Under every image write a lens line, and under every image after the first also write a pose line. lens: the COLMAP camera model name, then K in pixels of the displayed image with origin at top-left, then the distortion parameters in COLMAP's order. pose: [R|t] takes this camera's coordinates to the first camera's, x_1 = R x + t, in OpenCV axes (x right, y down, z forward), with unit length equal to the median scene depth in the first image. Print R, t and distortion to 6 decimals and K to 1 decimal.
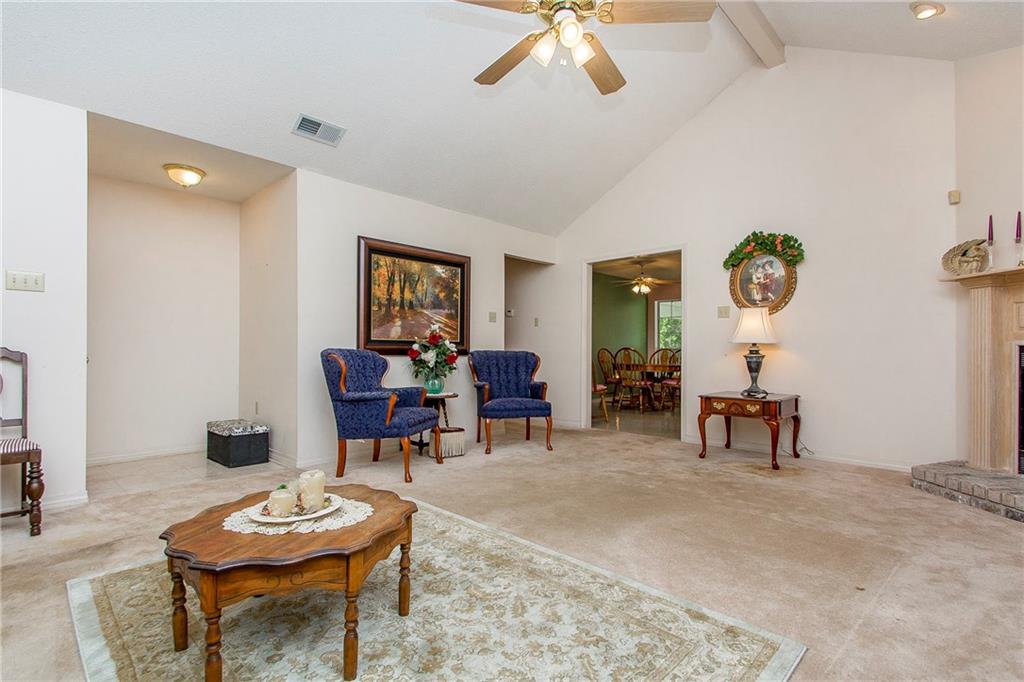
lens RADIAL K [[487.9, 0, 509.4], [0, 487.9, 347.6], [0, 0, 1]] dist [0.000297, 0.000055]
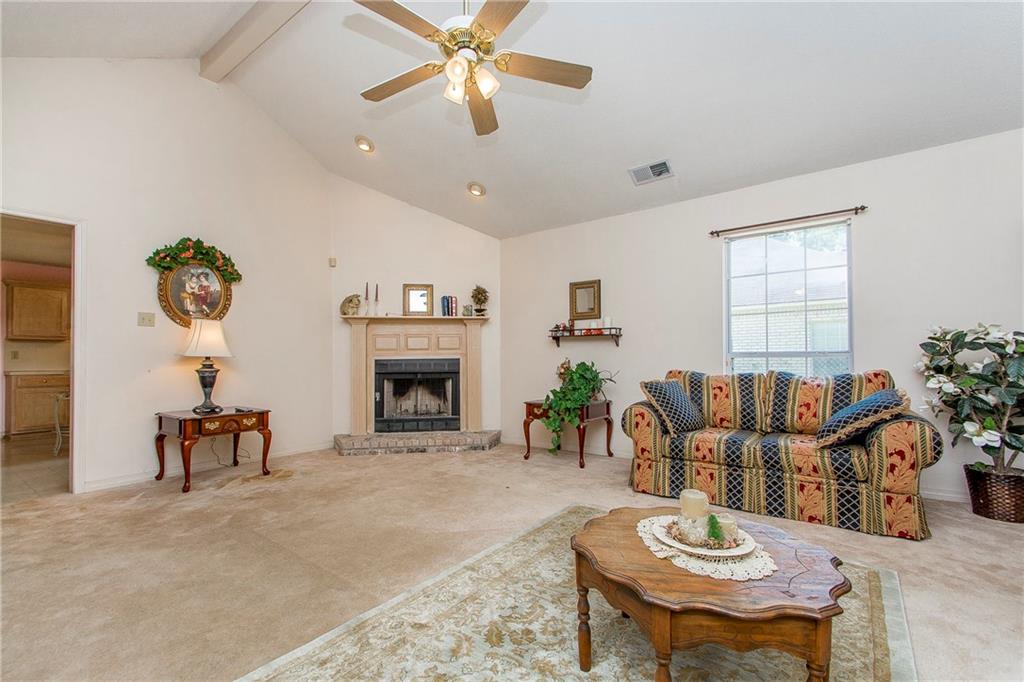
lens RADIAL K [[442.1, 0, 512.6], [0, 442.1, 353.6], [0, 0, 1]] dist [0.000635, 0.000096]
pose [[-0.140146, 0.013799, 0.990035, -0.438575], [0.002088, 0.999905, -0.013641, -0.002594], [-0.990129, 0.000155, -0.140161, 0.530554]]
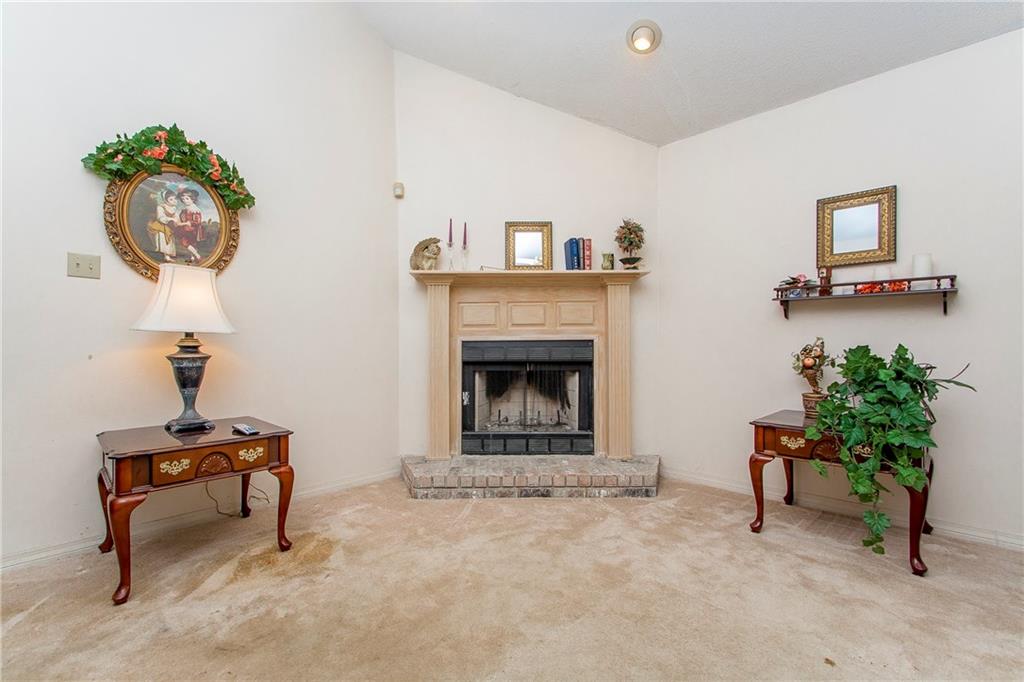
lens RADIAL K [[447.0, 0, 508.7], [0, 447.0, 348.6], [0, 0, 1]] dist [0.000080, -0.000008]
pose [[-0.000921, -0.008208, 0.999966, 0.008584], [-0.002677, 0.999963, 0.008206, 0.002909], [-0.999996, -0.002669, -0.000943, 0.647855]]
